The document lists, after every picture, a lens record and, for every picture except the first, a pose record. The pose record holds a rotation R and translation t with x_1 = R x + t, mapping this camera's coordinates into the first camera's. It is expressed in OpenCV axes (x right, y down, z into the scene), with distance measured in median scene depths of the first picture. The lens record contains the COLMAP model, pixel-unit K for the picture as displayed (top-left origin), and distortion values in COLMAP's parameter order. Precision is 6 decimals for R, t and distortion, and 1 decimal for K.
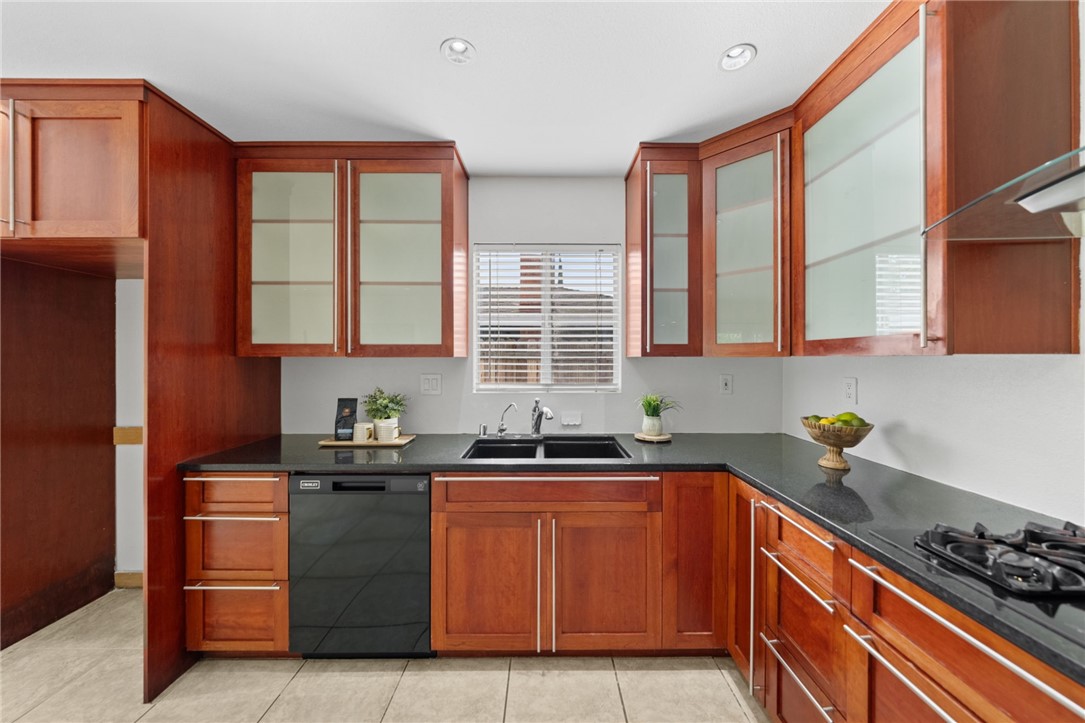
lens RADIAL K [[378.5, 0, 545.2], [0, 378.5, 358.1], [0, 0, 1]] dist [-0.004996, 0.000343]
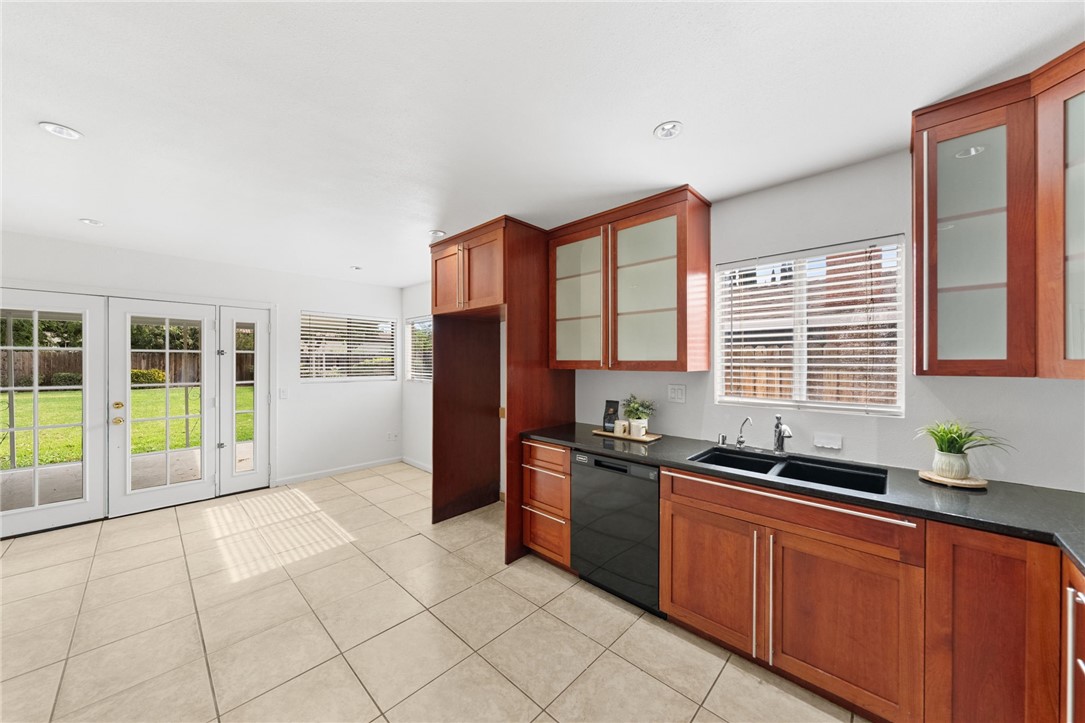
lens RADIAL K [[378.5, 0, 545.4], [0, 378.5, 360.8], [0, 0, 1]] dist [-0.004996, 0.000343]
pose [[0.721486, -0.000792, -0.692428, 0.247127], [0.000133, 0.999999, -0.001004, -0.034770], [0.692429, 0.000632, 0.721486, -0.130037]]
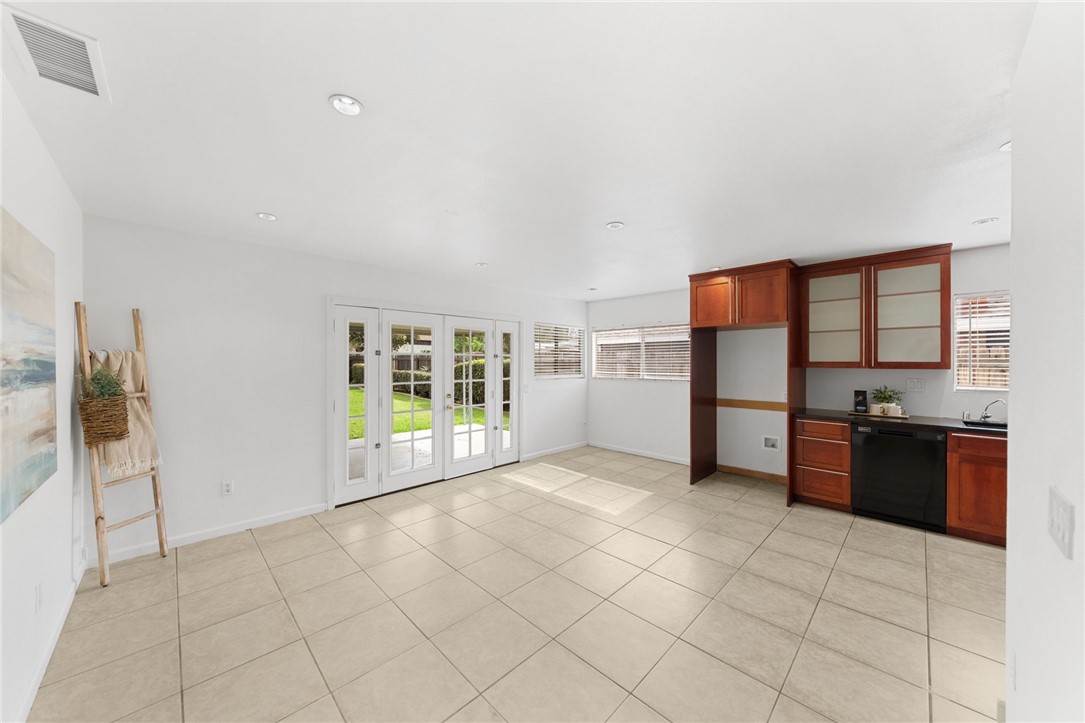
lens RADIAL K [[378.5, 0, 541.8], [0, 378.5, 362.1], [0, 0, 1]] dist [-0.004996, 0.000343]
pose [[0.699996, -0.001714, -0.714145, -0.325114], [0.002131, 0.999998, -0.000312, -0.038488], [0.714144, -0.001303, 0.699998, -1.521989]]
